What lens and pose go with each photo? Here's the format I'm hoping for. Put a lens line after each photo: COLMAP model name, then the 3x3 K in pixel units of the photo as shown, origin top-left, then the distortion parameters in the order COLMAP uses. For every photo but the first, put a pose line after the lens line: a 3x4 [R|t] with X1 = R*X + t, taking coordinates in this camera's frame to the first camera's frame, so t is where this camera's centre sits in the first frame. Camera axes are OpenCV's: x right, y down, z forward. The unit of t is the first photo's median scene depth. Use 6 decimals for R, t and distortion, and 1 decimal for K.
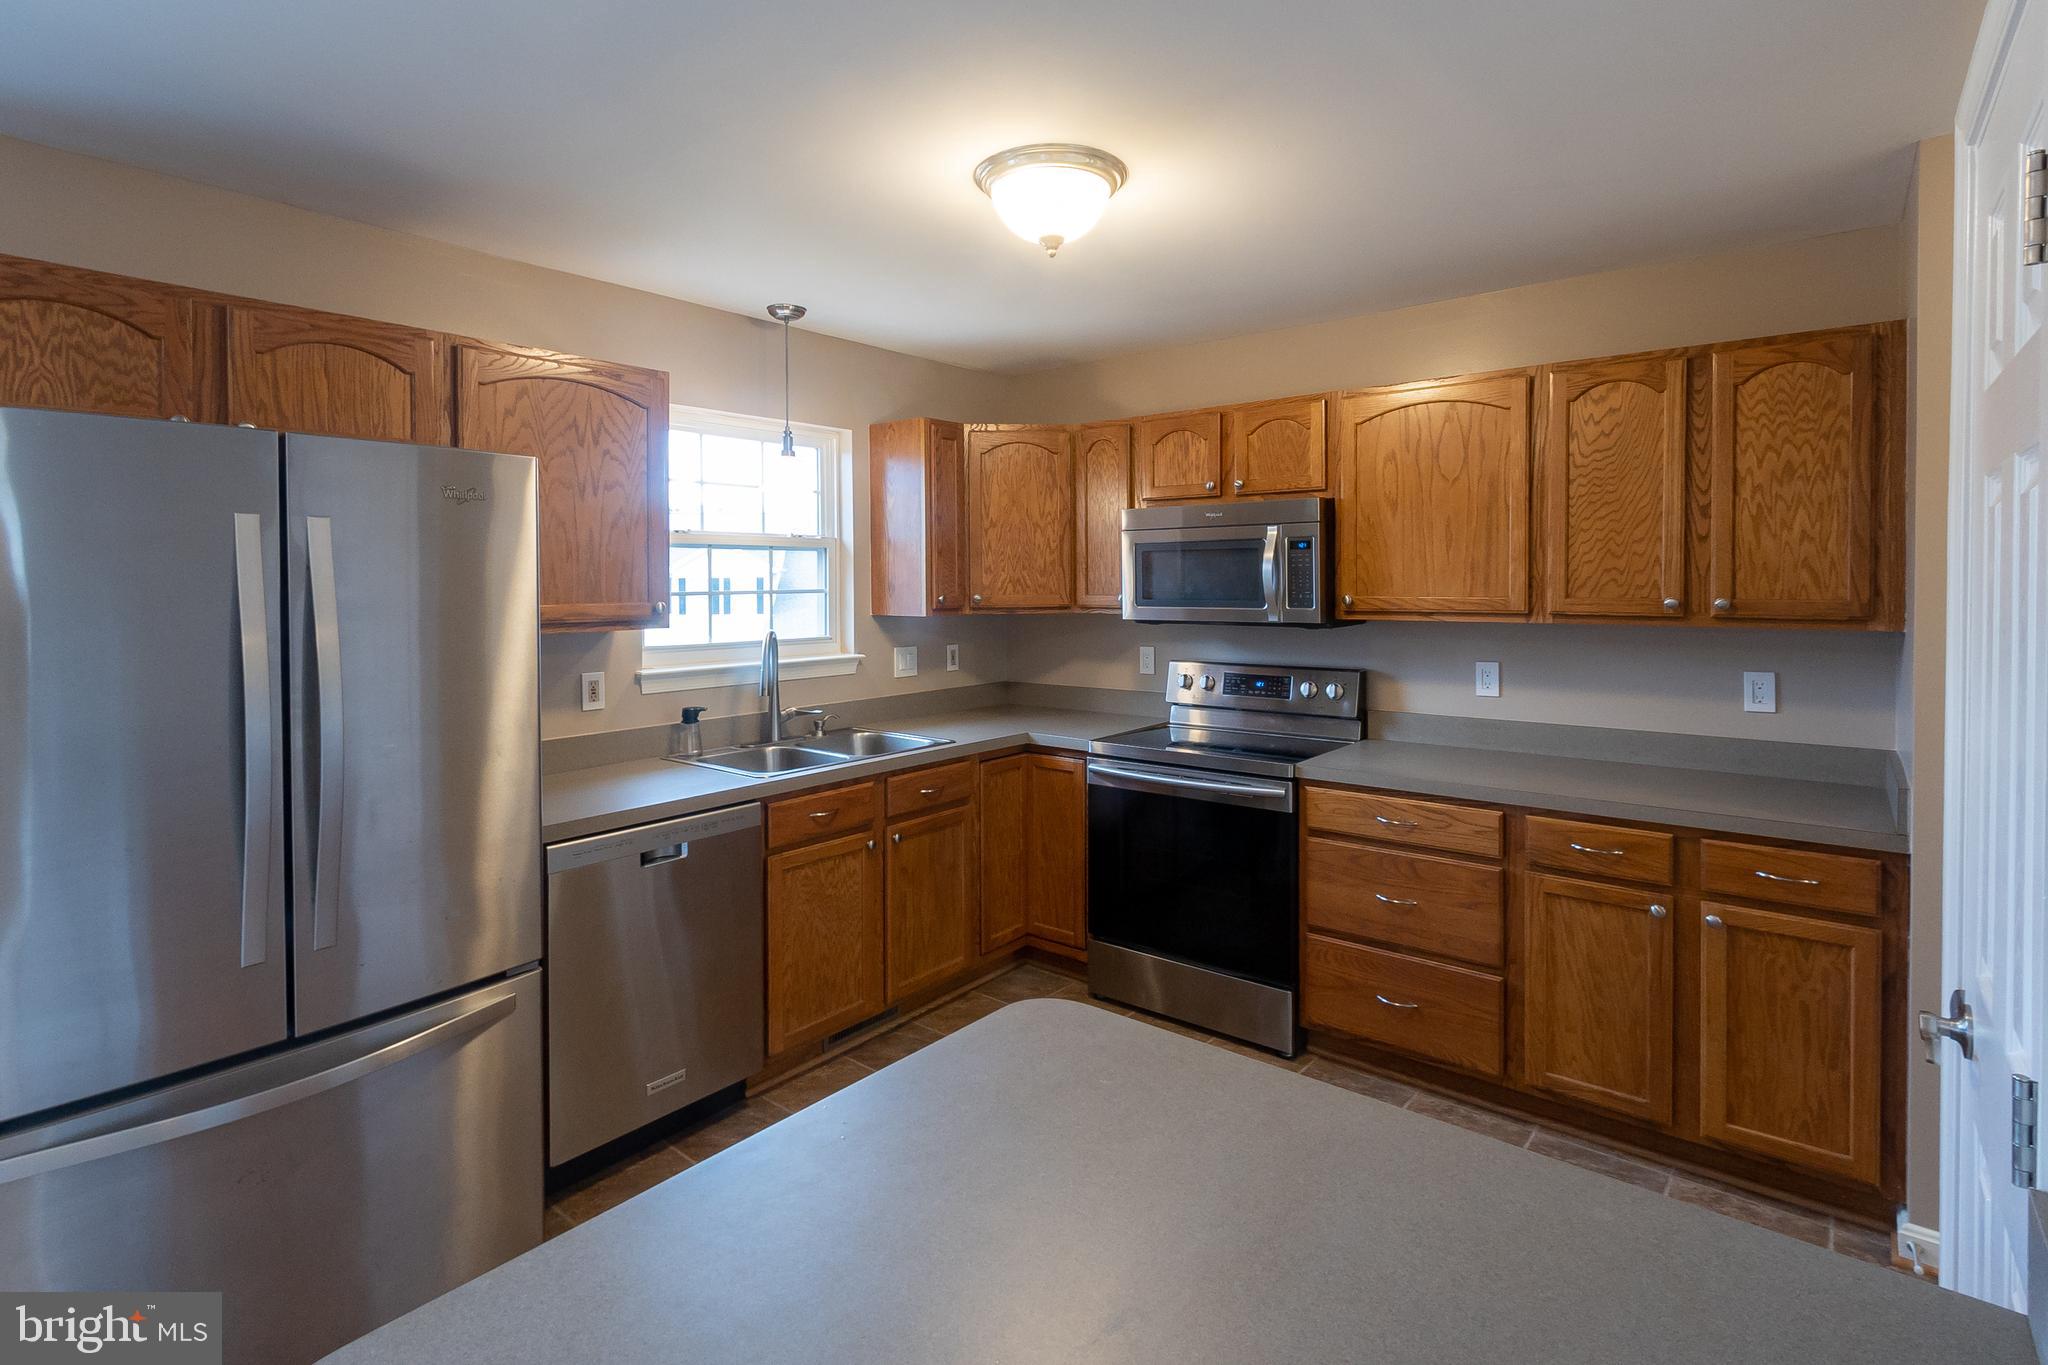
lens RADIAL K [[1015.4, 0, 1022.1], [0, 1015.4, 589.7], [0, 0, 1]] dist [0.043555, -0.000035]
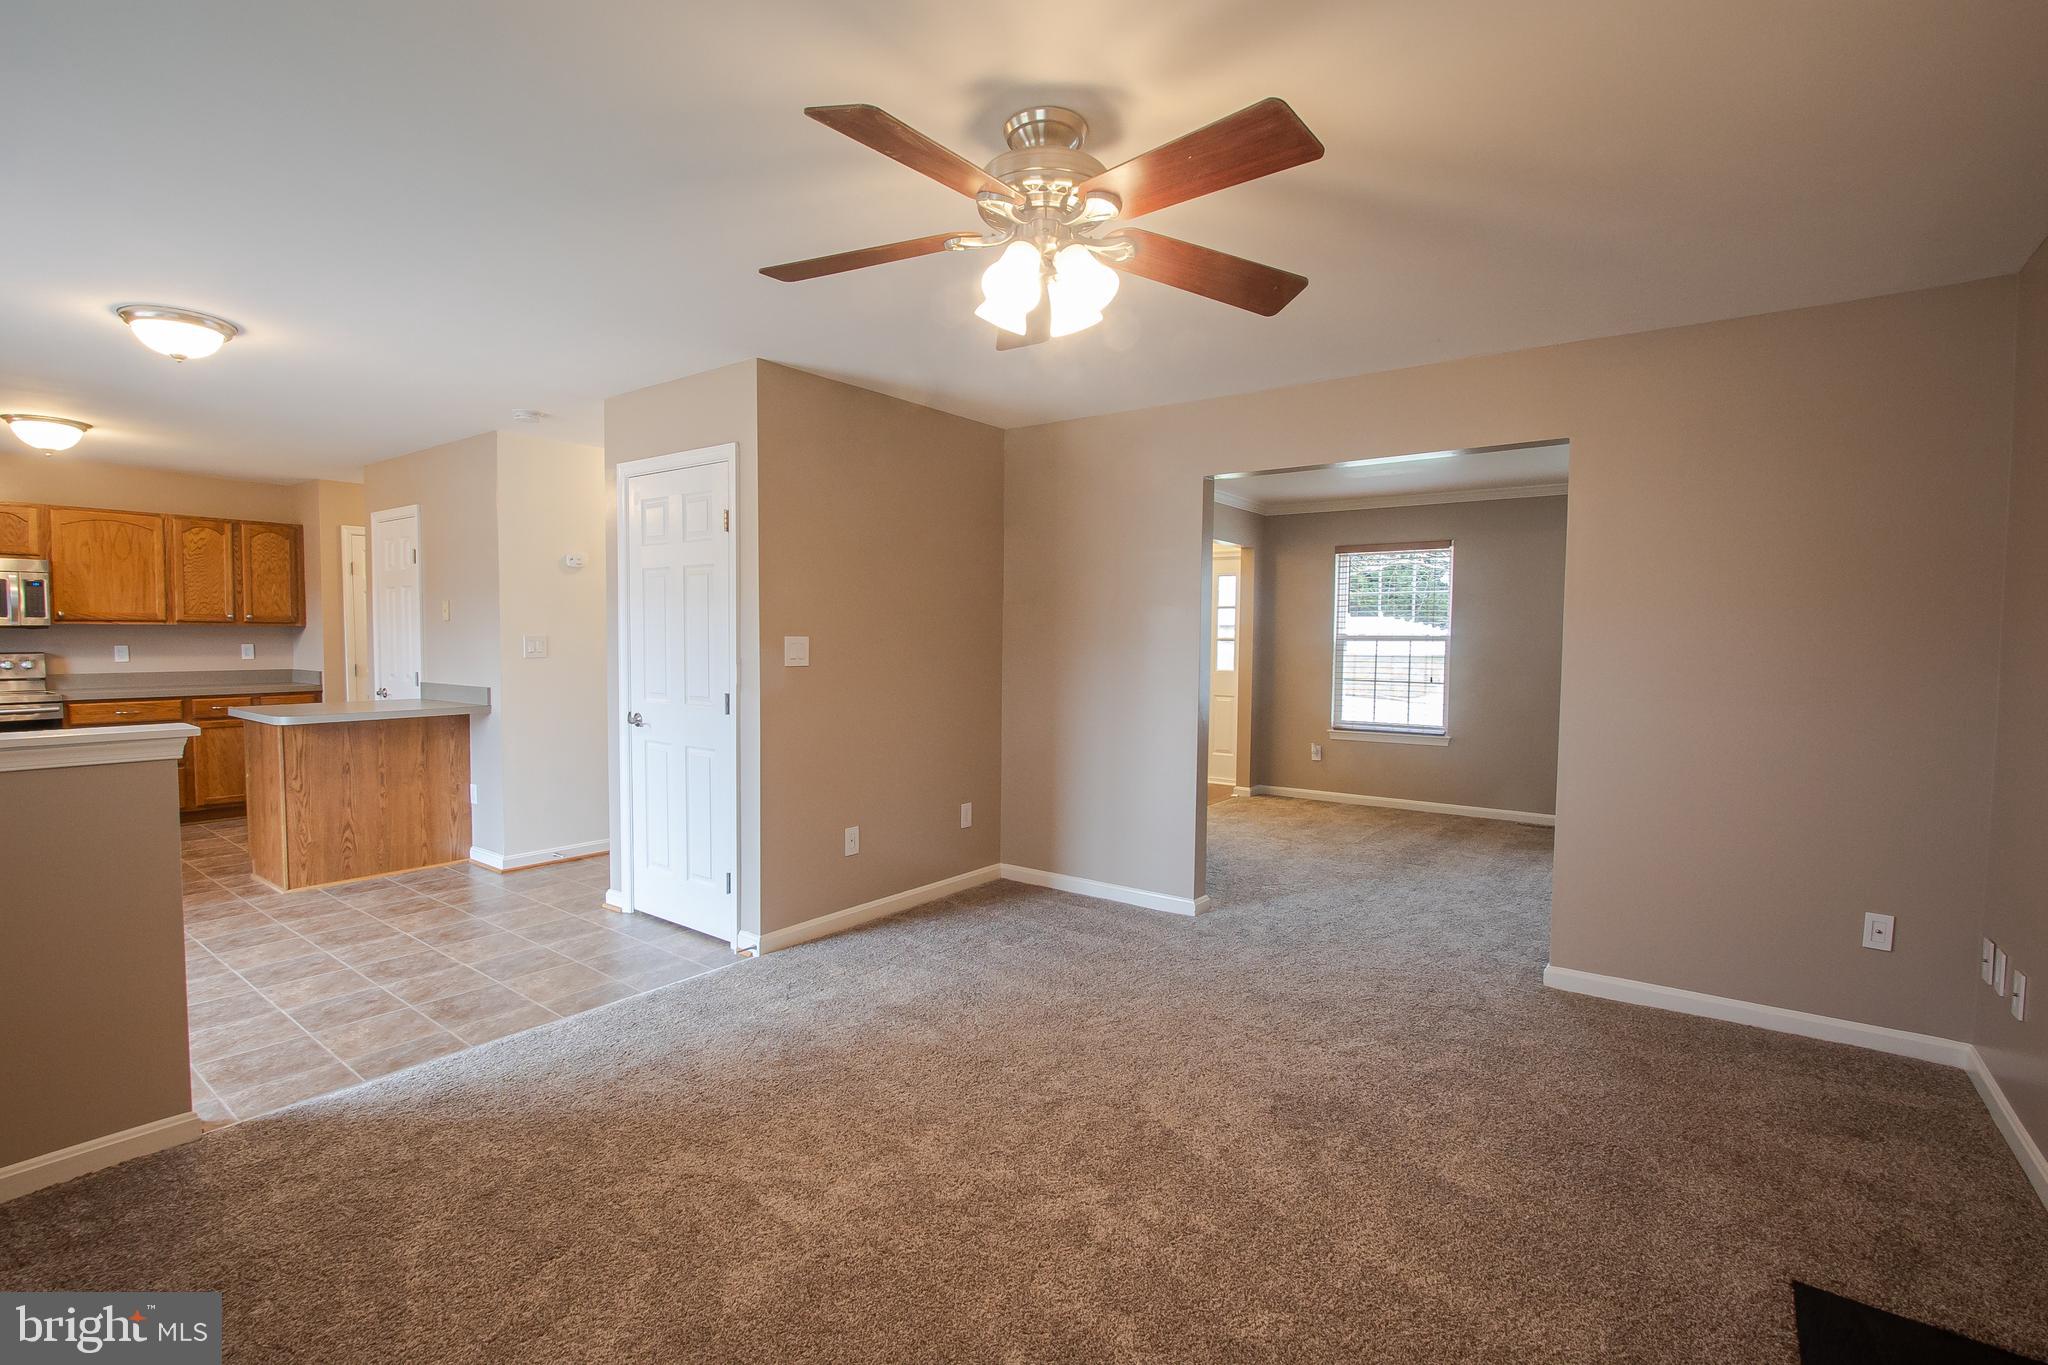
lens RADIAL K [[956.2, 0, 1024.0], [0, 956.2, 682.5], [0, 0, 1]] dist [-0.002811, -0.000976]
pose [[-0.029579, -0.047222, 0.998446, -1.772181], [0.005478, 0.998861, 0.047403, 0.073365], [-0.999547, 0.006871, -0.029287, -0.898776]]
